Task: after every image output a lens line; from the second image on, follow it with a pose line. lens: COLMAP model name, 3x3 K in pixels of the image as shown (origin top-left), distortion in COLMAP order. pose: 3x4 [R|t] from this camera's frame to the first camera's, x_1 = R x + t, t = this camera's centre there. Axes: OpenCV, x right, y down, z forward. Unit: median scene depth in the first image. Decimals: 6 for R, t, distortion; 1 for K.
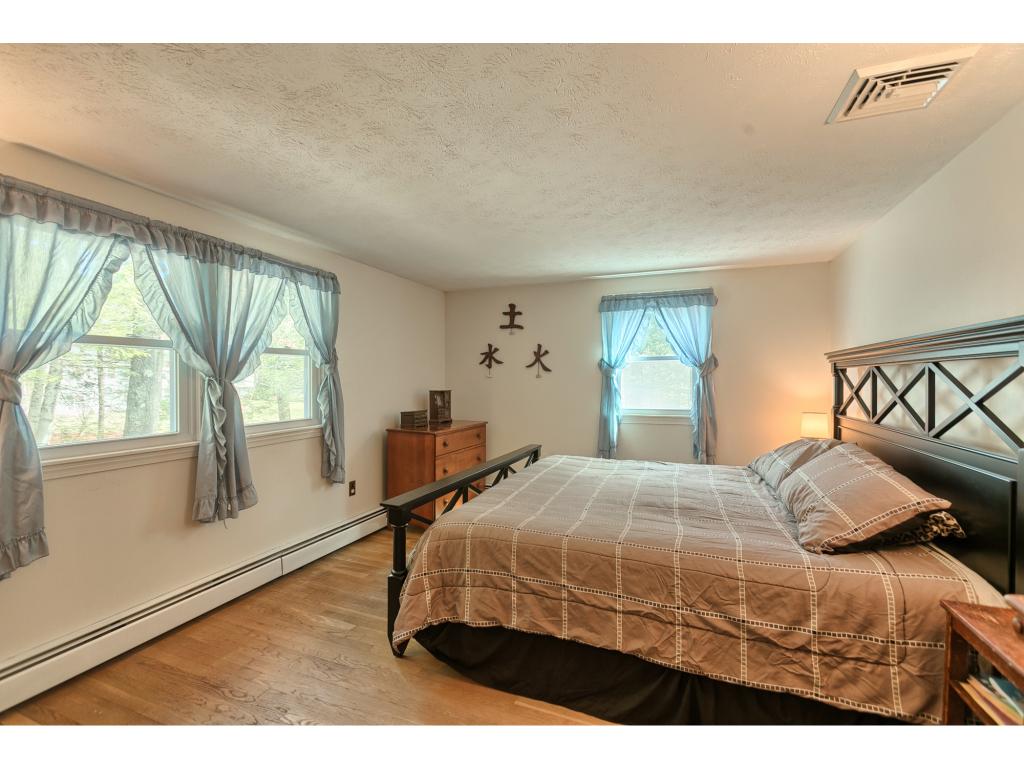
lens RADIAL K [[456.5, 0, 507.8], [0, 456.5, 384.6], [0, 0, 1]] dist [-0.021188, 0.013988]
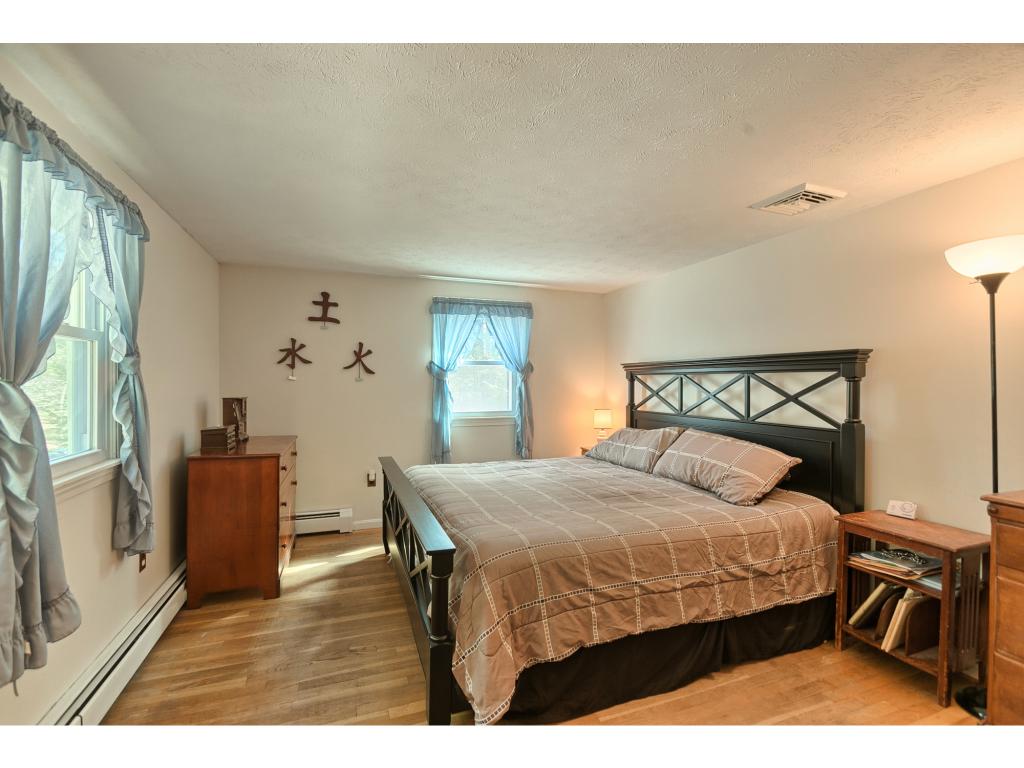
lens RADIAL K [[456.5, 0, 507.8], [0, 456.5, 384.6], [0, 0, 1]] dist [-0.021188, 0.013988]
pose [[0.740950, -0.000401, 0.671560, -0.671614], [0.005358, 0.999972, -0.005315, -0.004474], [-0.671539, 0.007537, 0.740931, 0.361605]]
